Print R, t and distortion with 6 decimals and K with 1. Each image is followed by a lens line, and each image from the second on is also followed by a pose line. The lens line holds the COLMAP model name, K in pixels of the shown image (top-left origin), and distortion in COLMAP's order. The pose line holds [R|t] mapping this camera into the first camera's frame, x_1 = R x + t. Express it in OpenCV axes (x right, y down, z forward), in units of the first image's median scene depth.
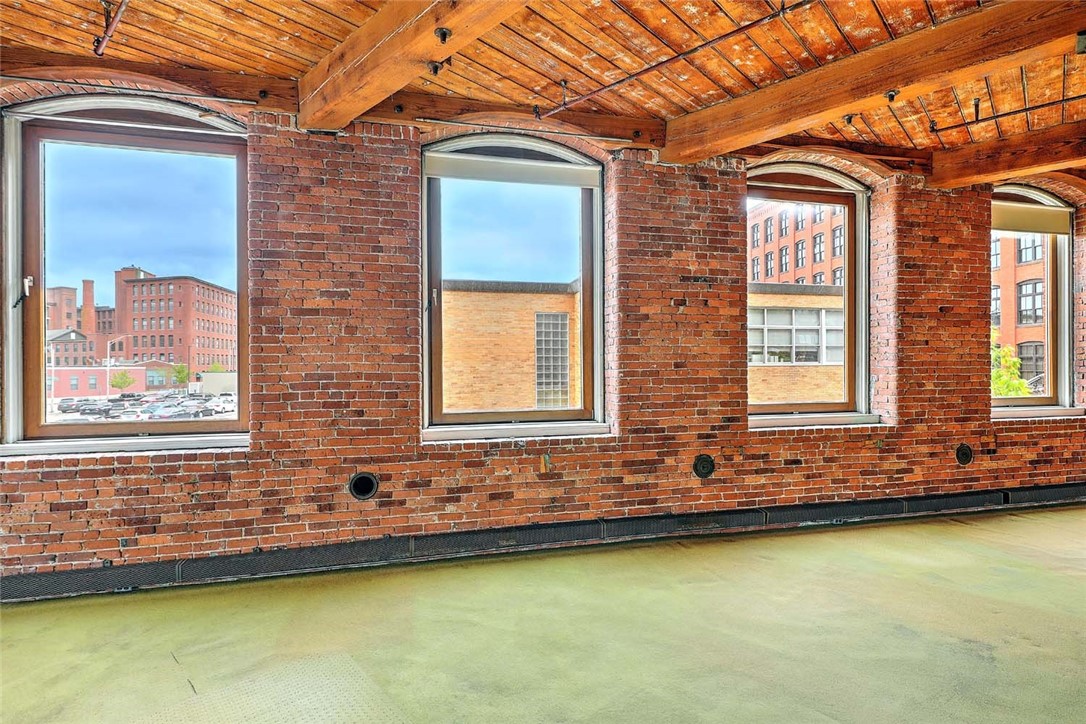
lens RADIAL K [[544.5, 0, 545.3], [0, 544.5, 365.0], [0, 0, 1]] dist [0.006307, -0.002668]
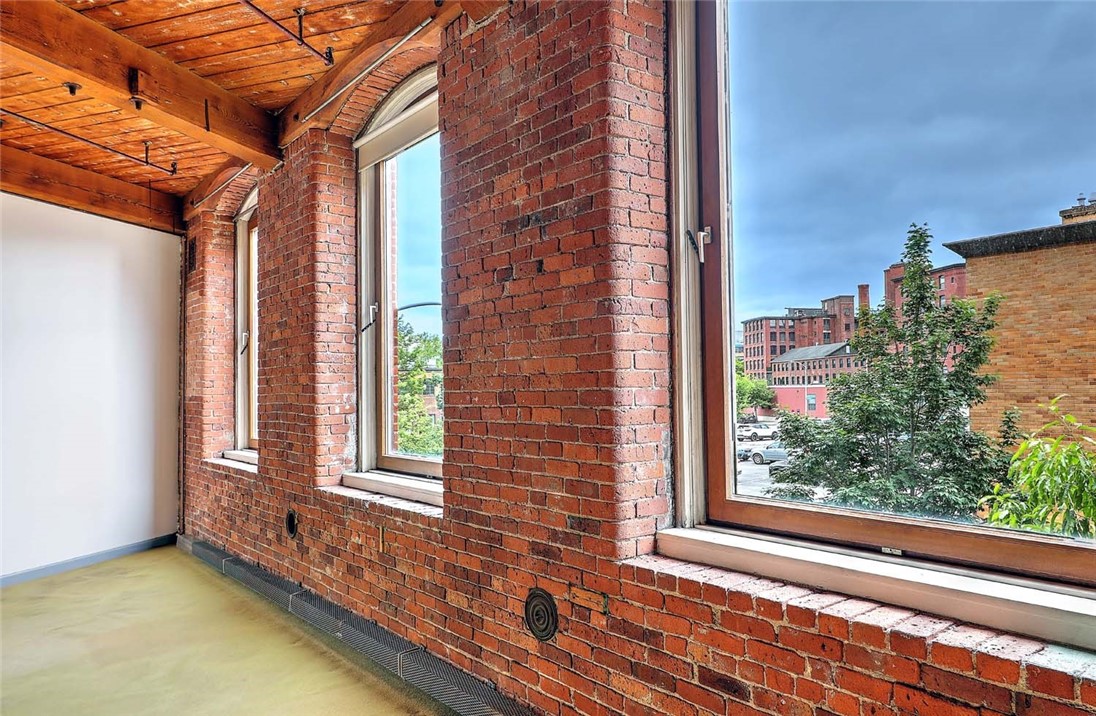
lens RADIAL K [[759.7, 0, 546.6], [0, 759.7, 360.1], [0, 0, 1]] dist [0.002676, 0.000565]
pose [[0.398148, -0.035874, -0.916619, 0.898665], [0.012351, 0.999354, -0.033747, -0.010403], [0.917238, 0.002115, 0.398334, 0.742510]]
